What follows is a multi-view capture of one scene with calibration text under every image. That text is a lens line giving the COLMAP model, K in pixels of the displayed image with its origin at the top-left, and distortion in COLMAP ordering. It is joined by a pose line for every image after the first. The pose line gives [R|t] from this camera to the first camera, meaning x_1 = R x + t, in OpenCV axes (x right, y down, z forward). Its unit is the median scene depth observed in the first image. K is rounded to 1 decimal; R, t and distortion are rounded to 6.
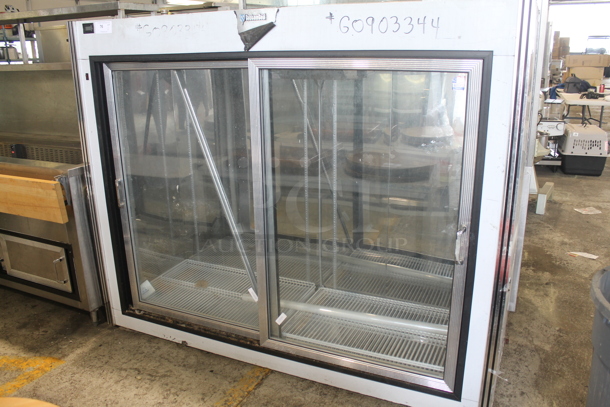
lens RADIAL K [[500.5, 0, 305.0], [0, 500.5, 203.5], [0, 0, 1]] dist [-0.004199, 0.003619]
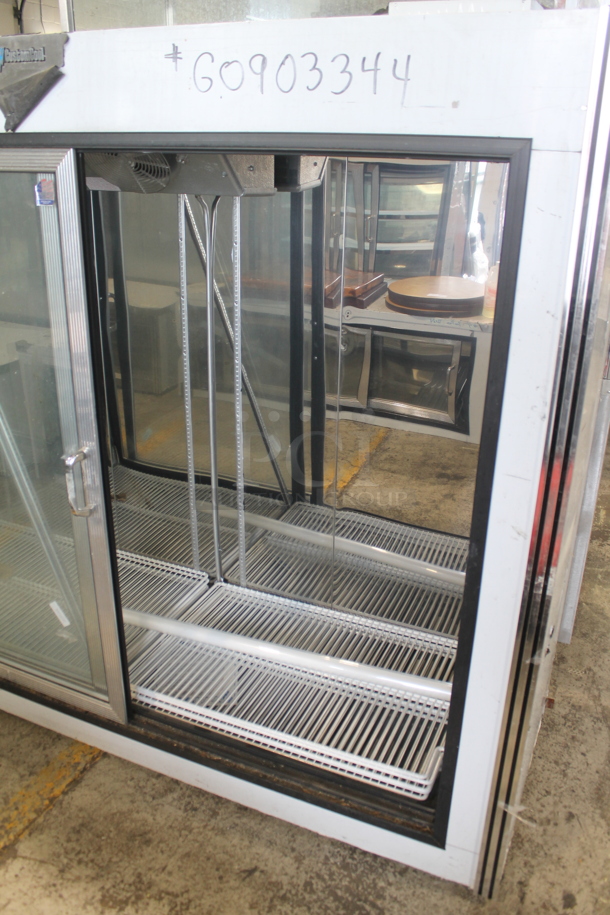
lens RADIAL K [[765.8, 0, 267.7], [0, 765.8, 454.4], [0, 0, 1]] dist [-0.006638, 0.003188]
pose [[0.999780, 0.017555, -0.011505, 0.117363], [-0.016293, 0.994665, 0.101864, -0.072161], [0.013232, -0.101654, 0.994732, 0.231771]]
